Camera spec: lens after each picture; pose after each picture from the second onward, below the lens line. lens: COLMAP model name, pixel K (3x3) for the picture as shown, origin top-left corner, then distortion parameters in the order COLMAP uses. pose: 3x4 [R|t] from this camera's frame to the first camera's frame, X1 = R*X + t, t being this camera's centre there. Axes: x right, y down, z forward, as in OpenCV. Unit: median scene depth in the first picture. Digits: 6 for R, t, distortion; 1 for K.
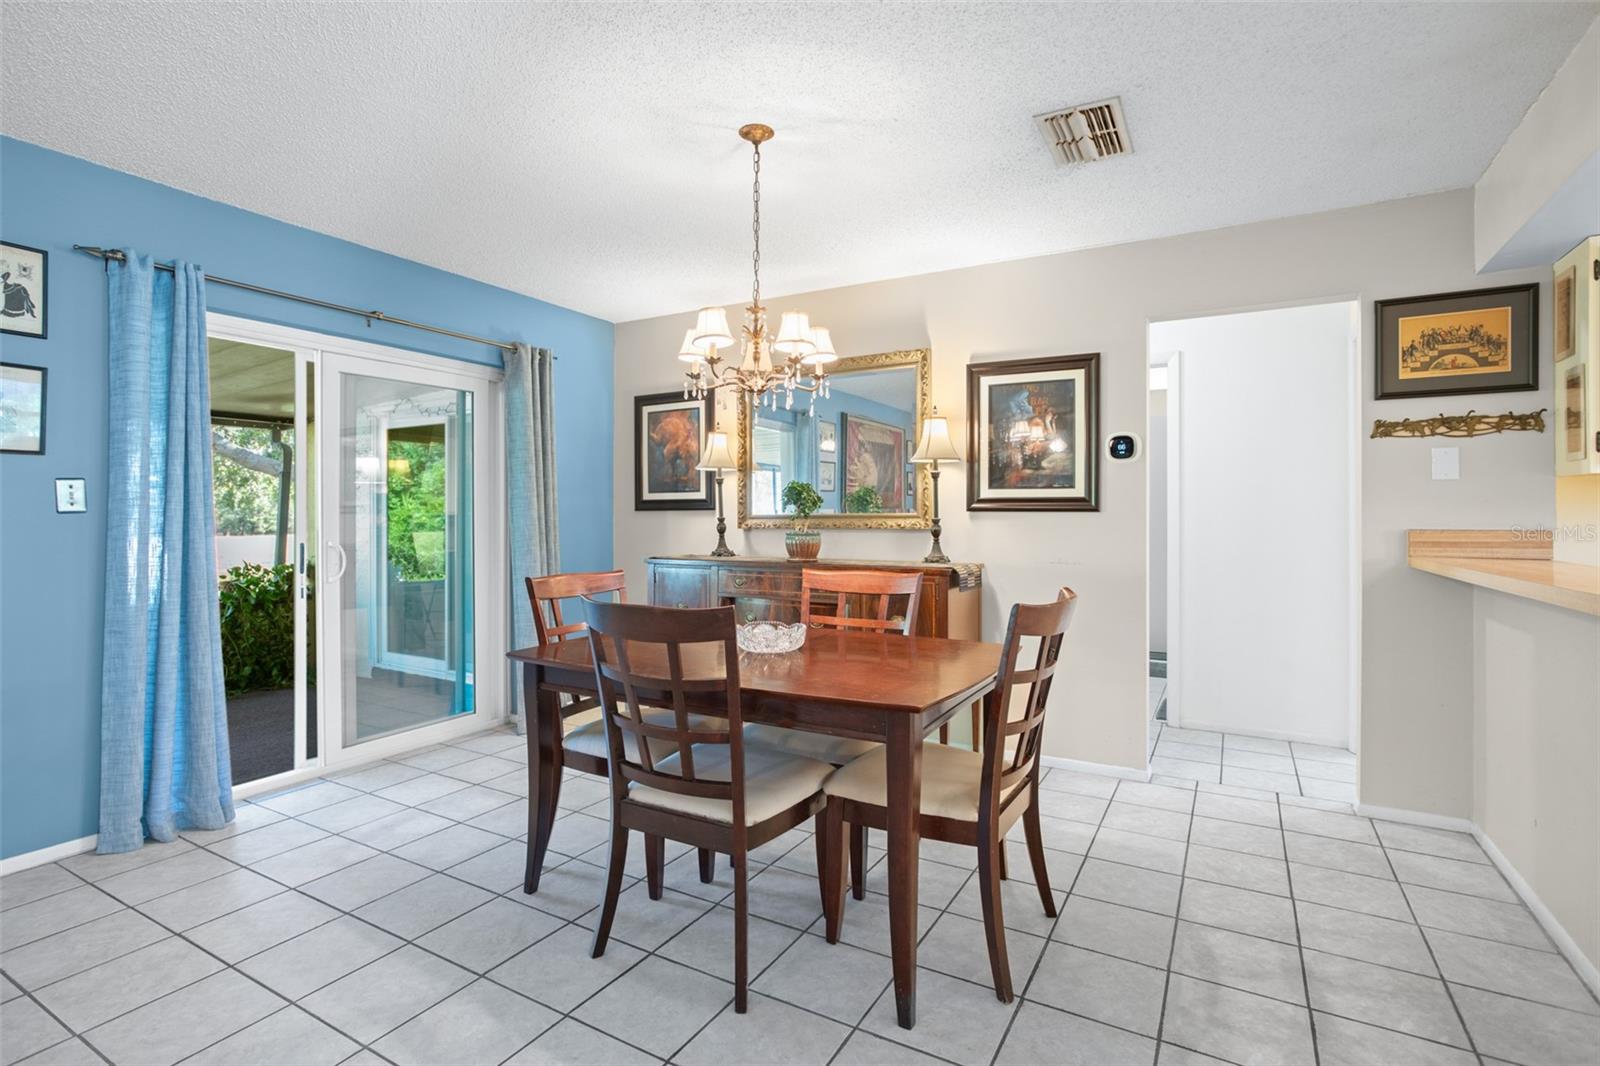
lens RADIAL K [[764.9, 0, 788.8], [0, 764.9, 516.1], [0, 0, 1]] dist [-0.035966, 0.020521]
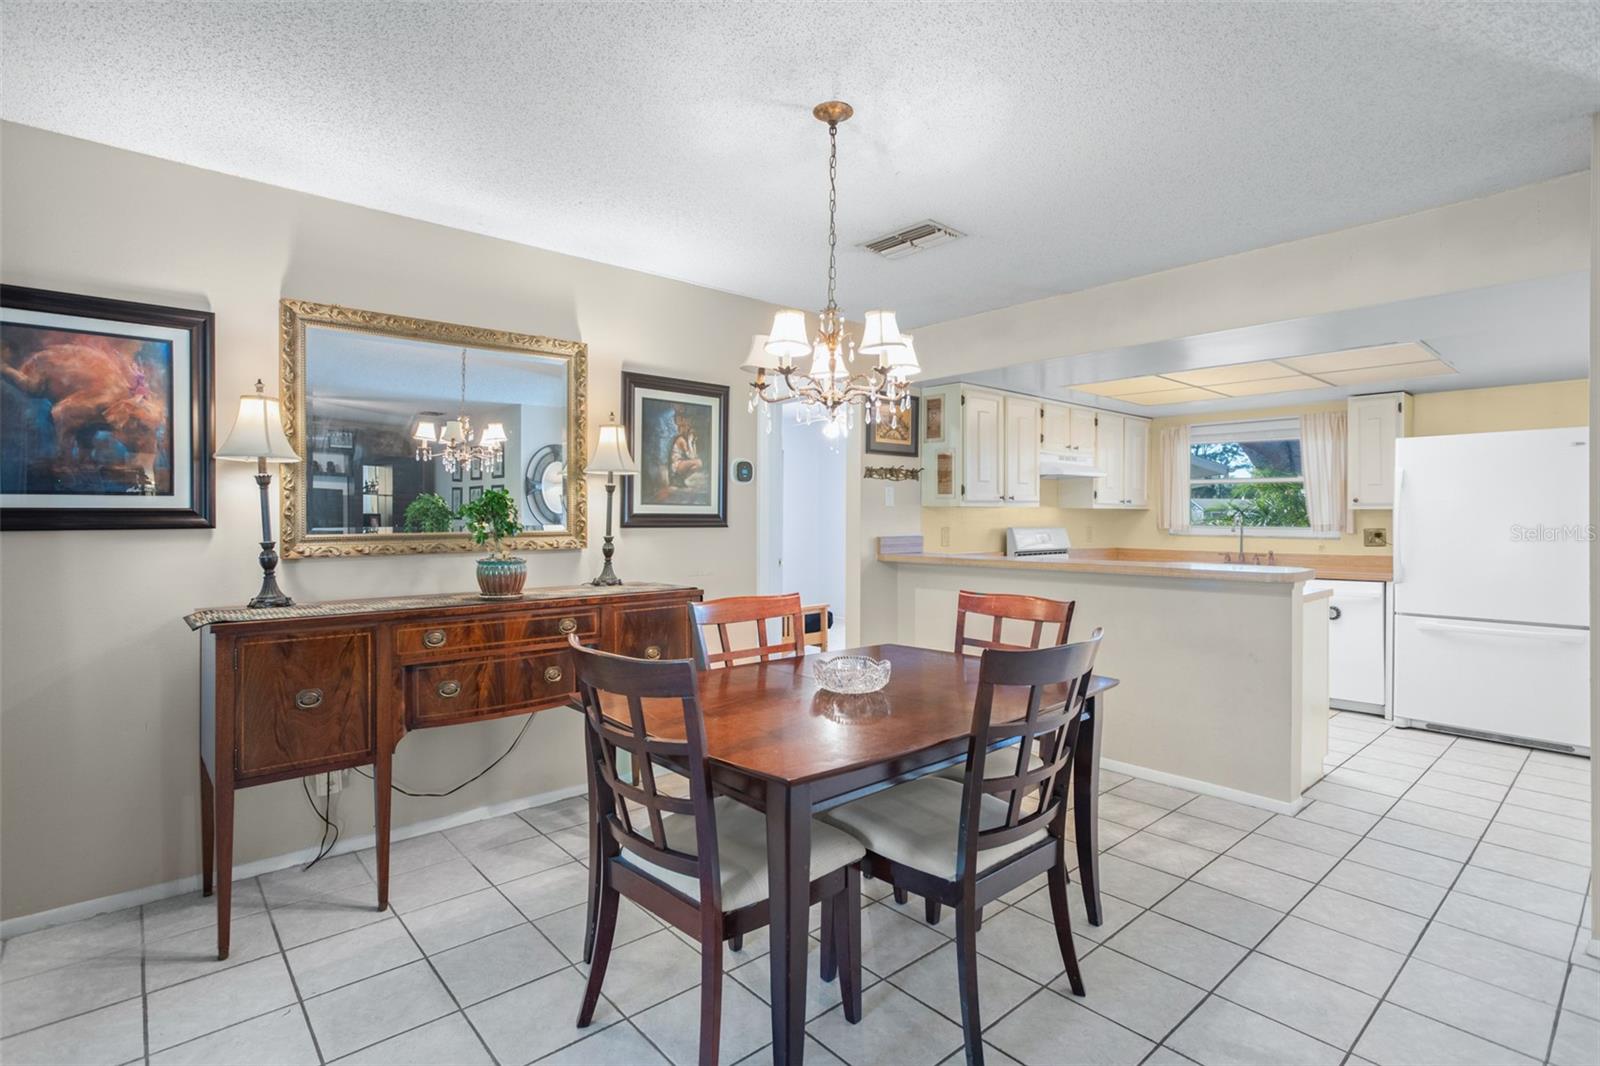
lens RADIAL K [[776.4, 0, 790.9], [0, 776.4, 515.9], [0, 0, 1]] dist [-0.037044, 0.021728]
pose [[0.325718, 0.000317, 0.945467, -0.661910], [0.000967, 0.999999, -0.000669, -0.022021], [-0.945467, 0.001132, 0.325717, 0.545988]]
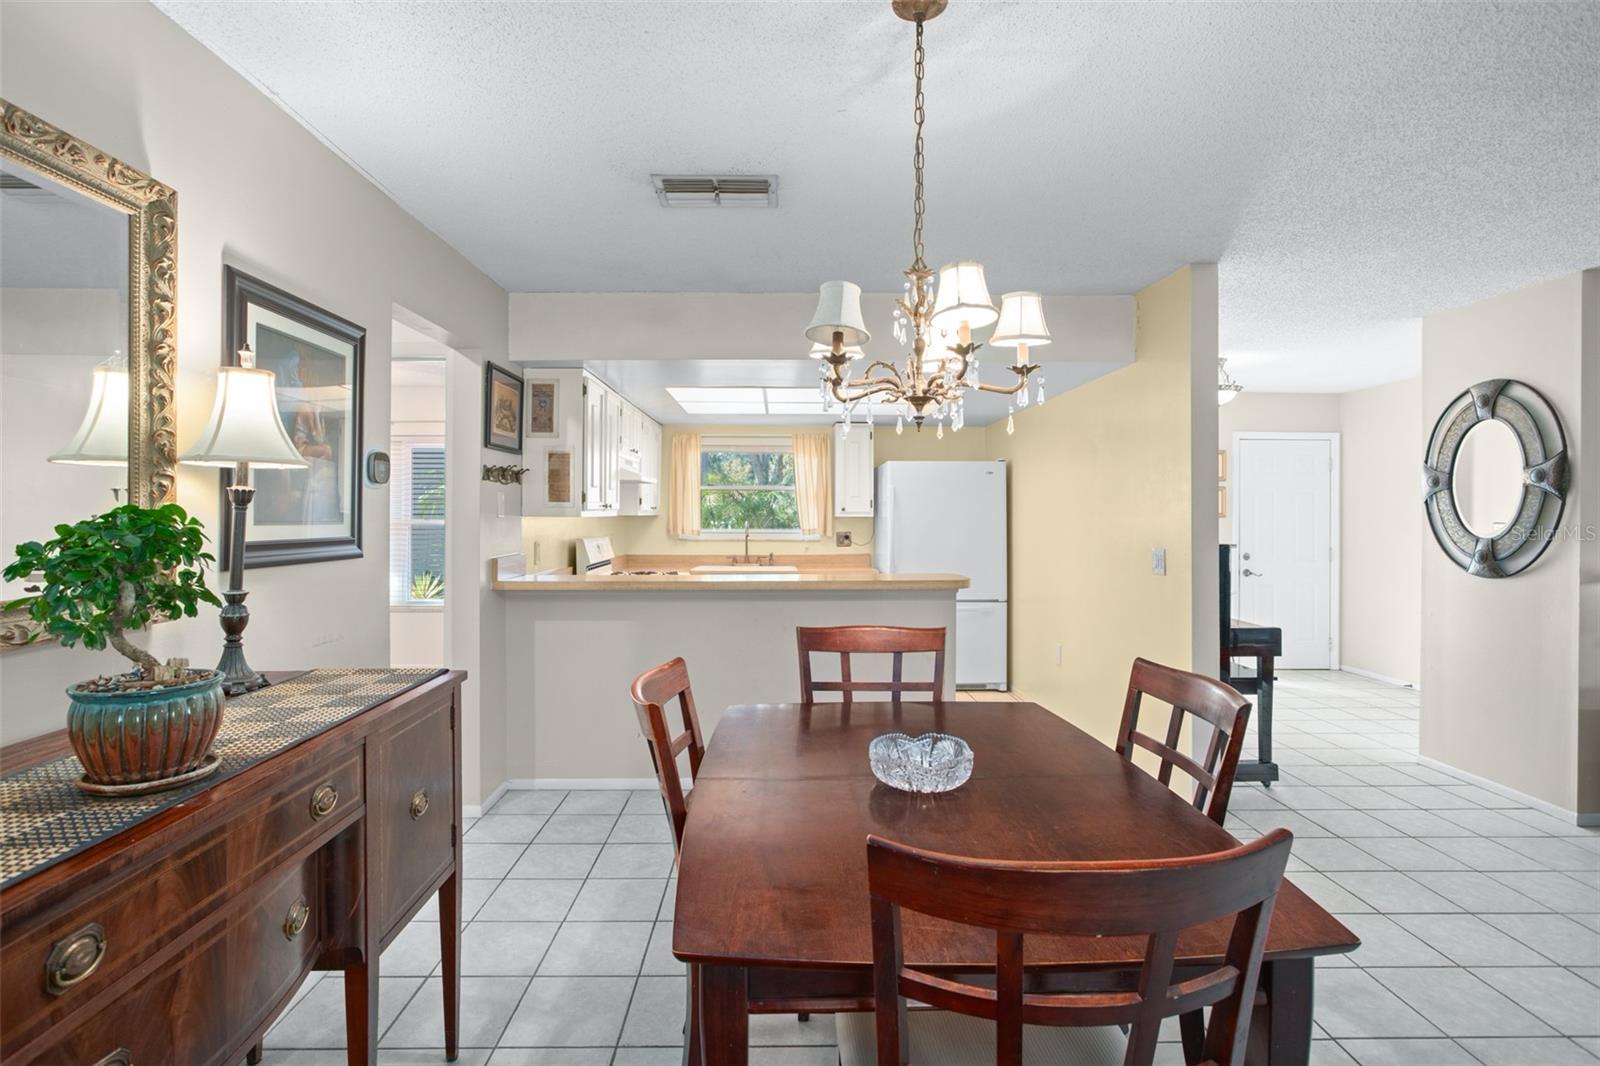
lens RADIAL K [[776.4, 0, 790.9], [0, 776.4, 515.9], [0, 0, 1]] dist [-0.037044, 0.021728]
pose [[-0.513089, -0.005276, 0.858319, -0.400582], [0.000109, 0.999981, 0.006212, -0.048901], [-0.858335, 0.003280, -0.513079, 1.040263]]
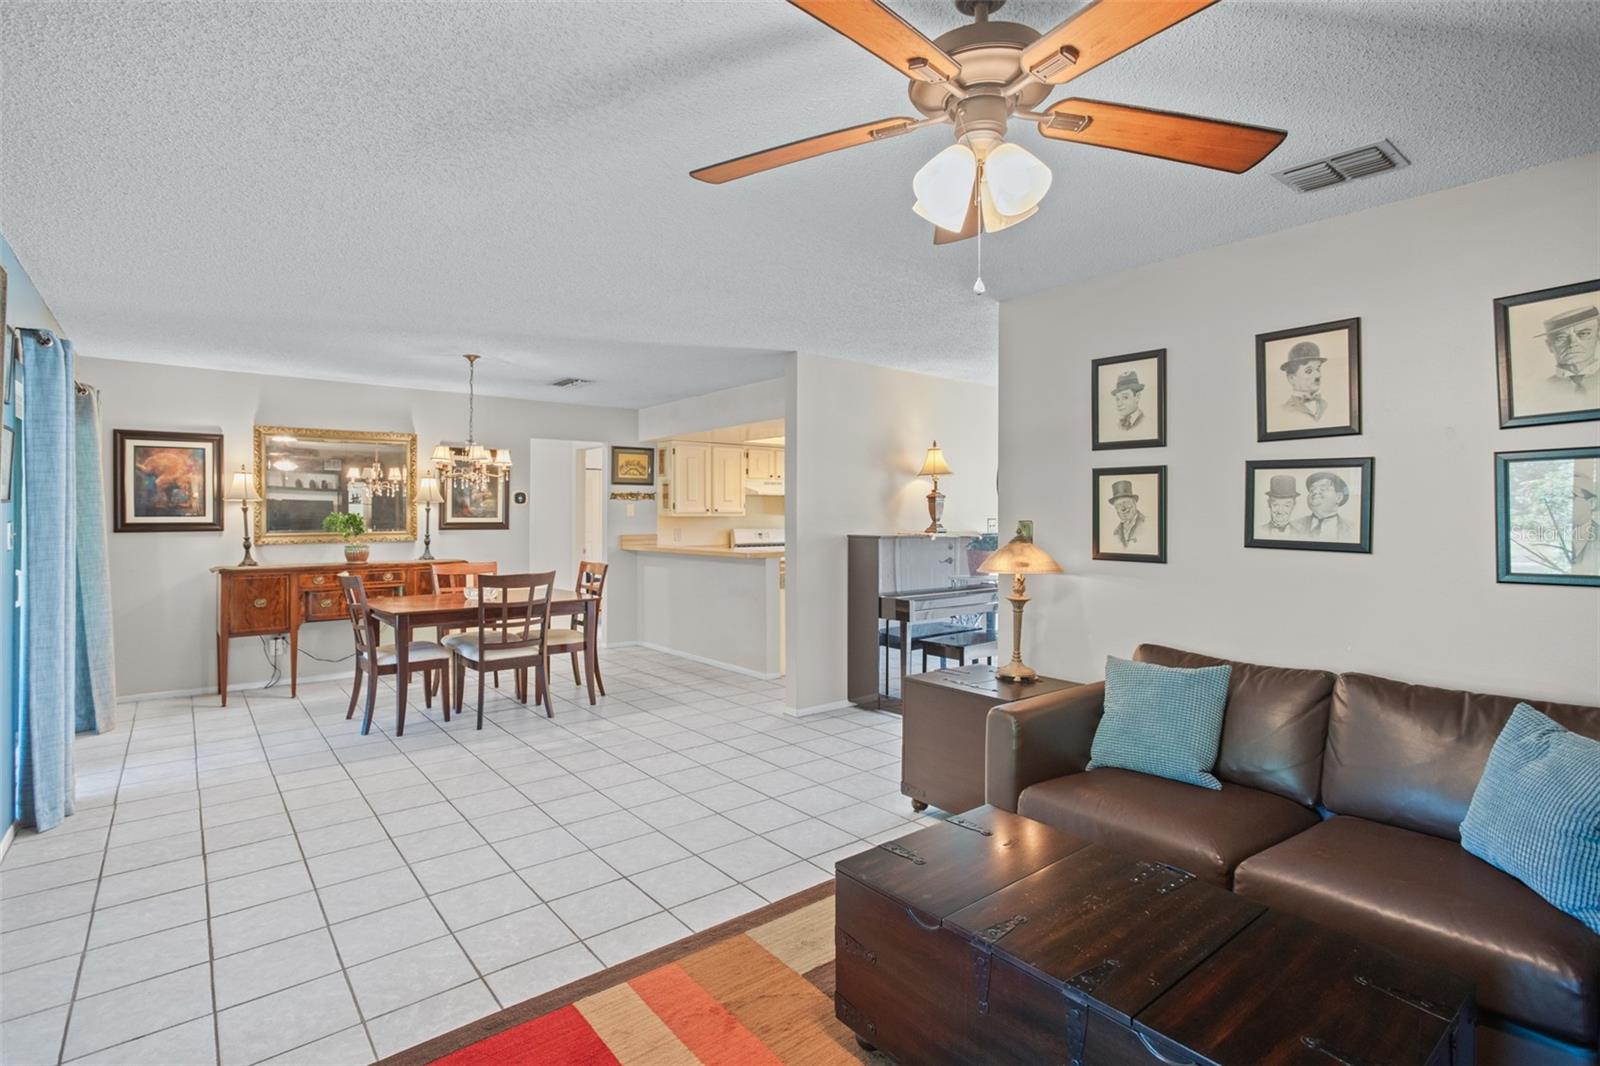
lens RADIAL K [[769.4, 0, 793.0], [0, 769.4, 509.8], [0, 0, 1]] dist [-0.037653, 0.019157]
pose [[0.356639, 0.004361, 0.934232, -1.245168], [0.002842, 0.999979, -0.005753, -0.044489], [-0.934238, 0.004707, 0.356619, -0.437288]]
